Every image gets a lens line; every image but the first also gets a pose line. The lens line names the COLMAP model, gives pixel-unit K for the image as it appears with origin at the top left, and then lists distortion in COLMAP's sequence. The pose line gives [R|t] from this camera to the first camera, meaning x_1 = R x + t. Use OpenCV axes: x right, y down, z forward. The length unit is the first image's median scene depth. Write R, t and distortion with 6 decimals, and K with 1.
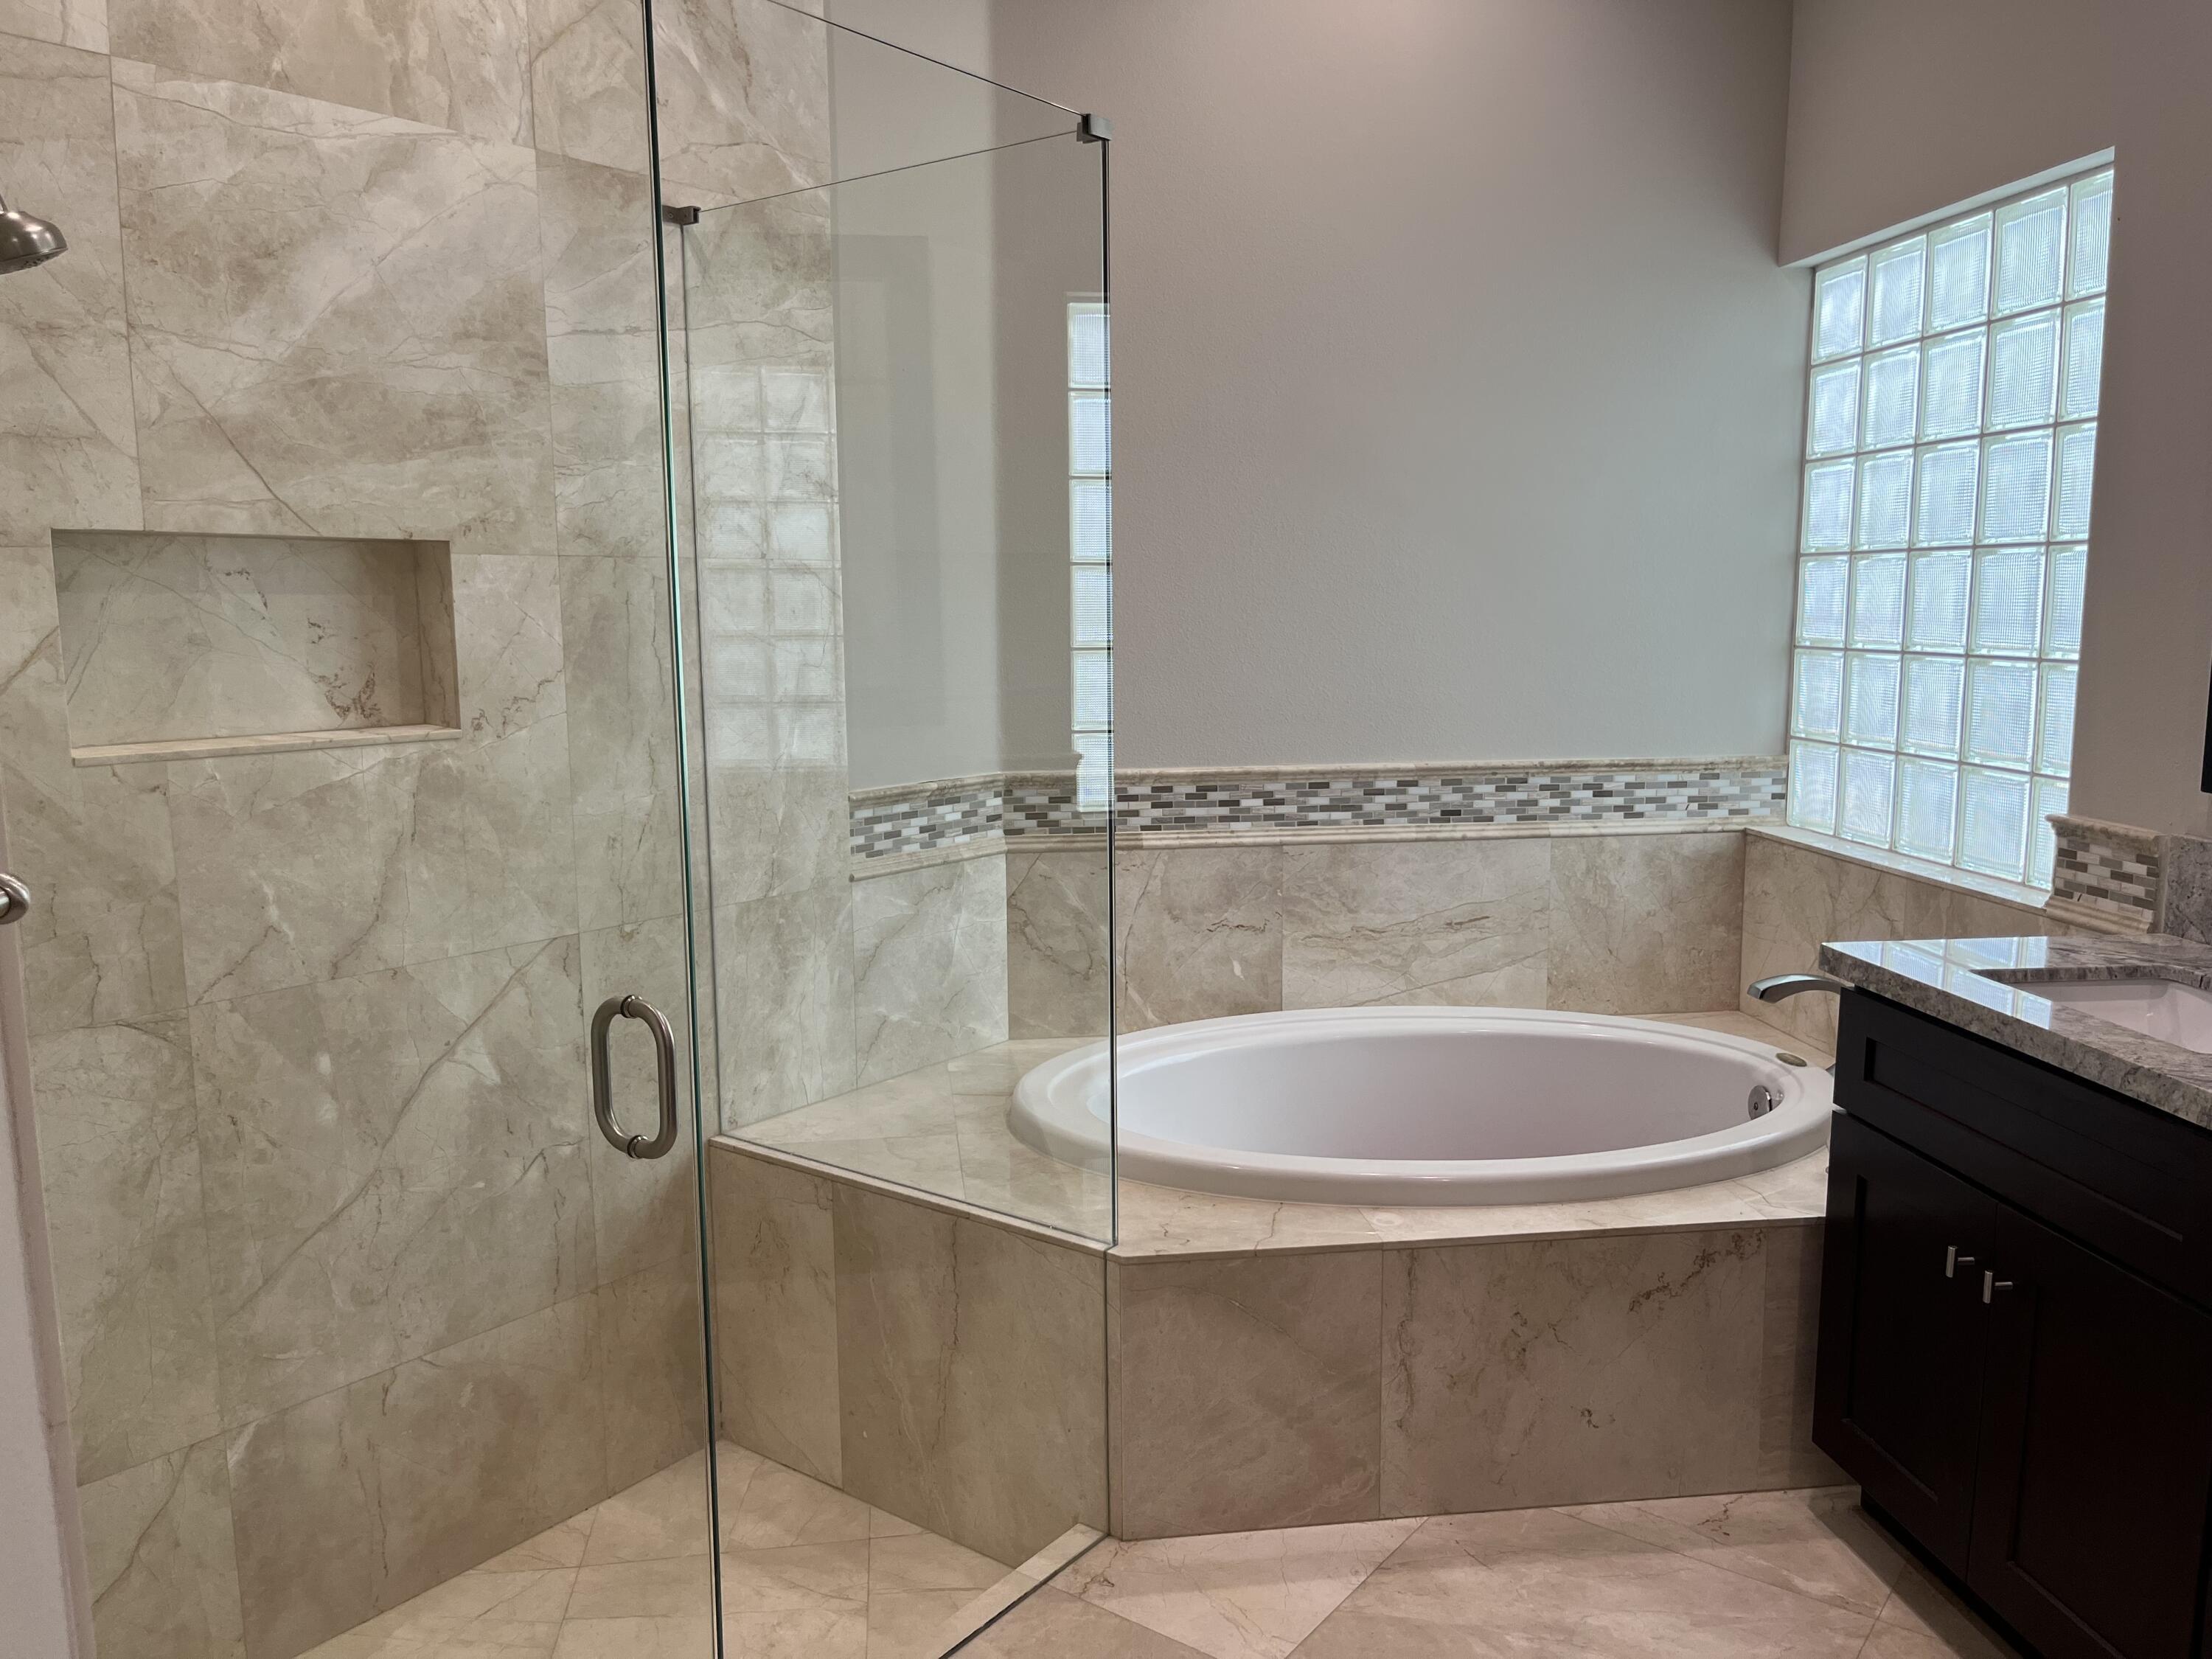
lens RADIAL K [[1662.7, 0, 1117.2], [0, 1662.7, 838.5], [0, 0, 1]] dist [0.081260, -0.112472]
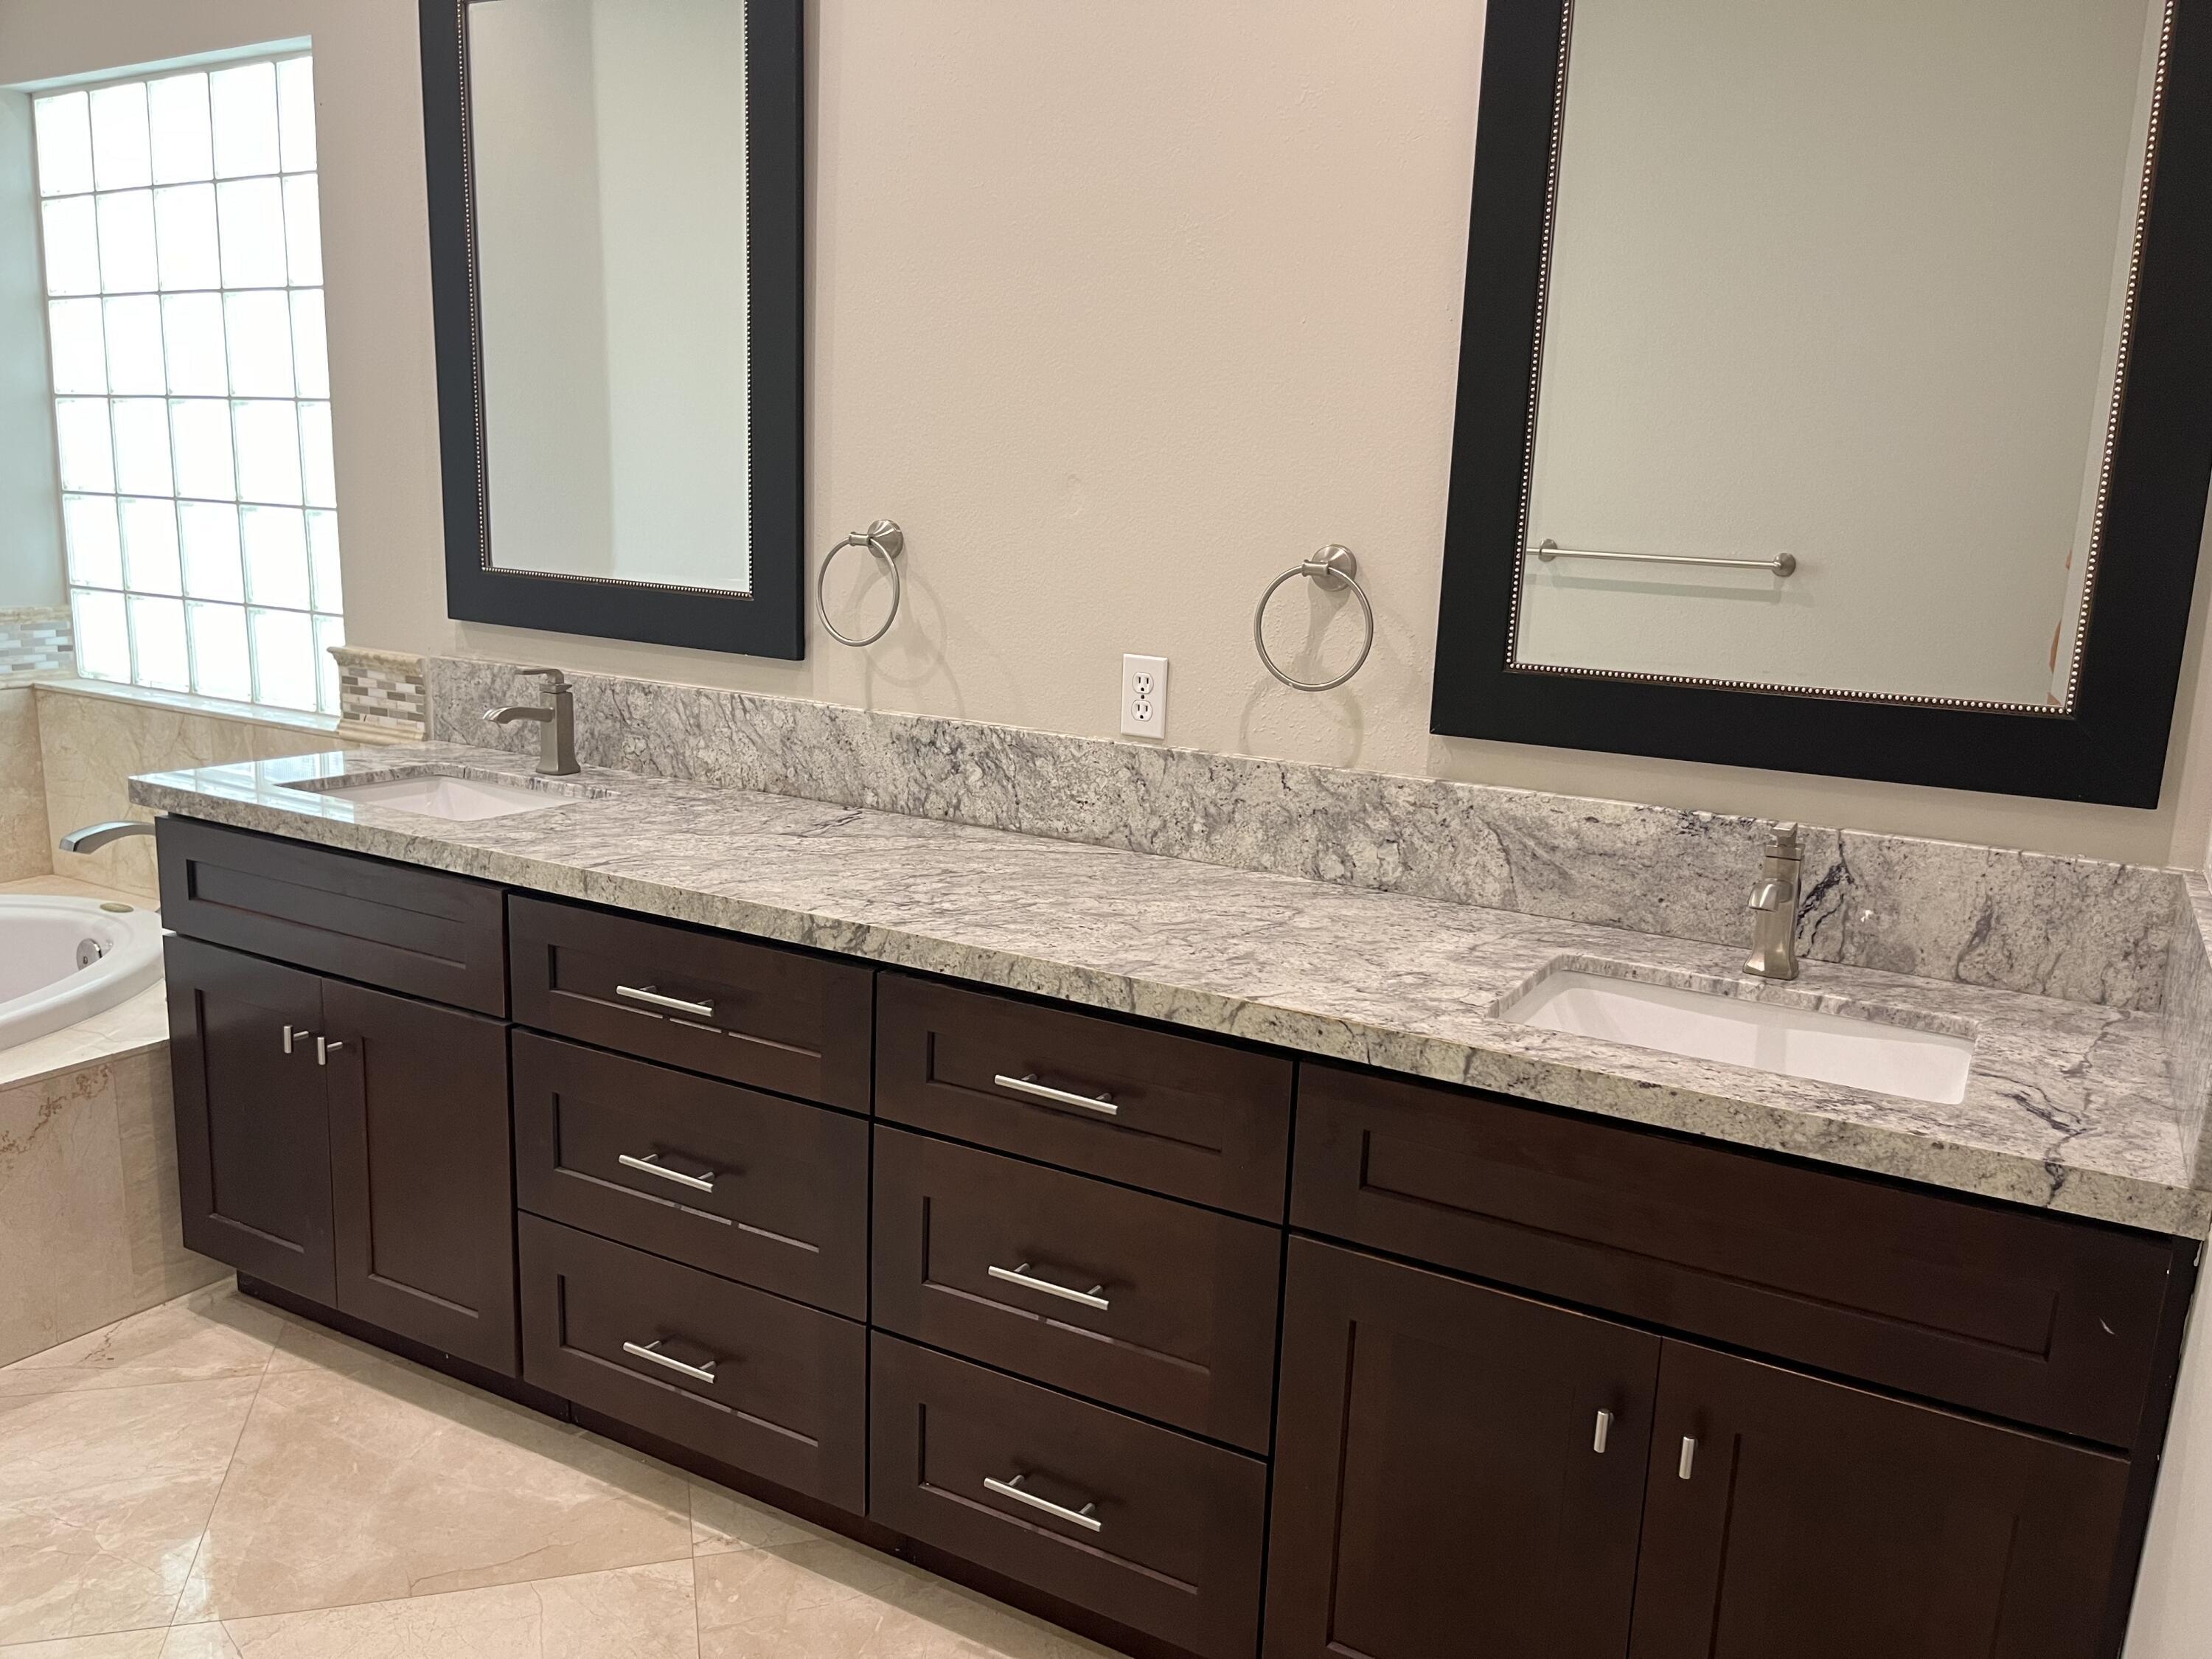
lens RADIAL K [[1662.7, 0, 1117.2], [0, 1662.7, 838.5], [0, 0, 1]] dist [0.081260, -0.112472]
pose [[0.596939, -0.136589, 0.790574, -0.038042], [0.072029, 0.990546, 0.116751, 0.020104], [-0.799047, -0.012749, 0.601133, -0.095743]]
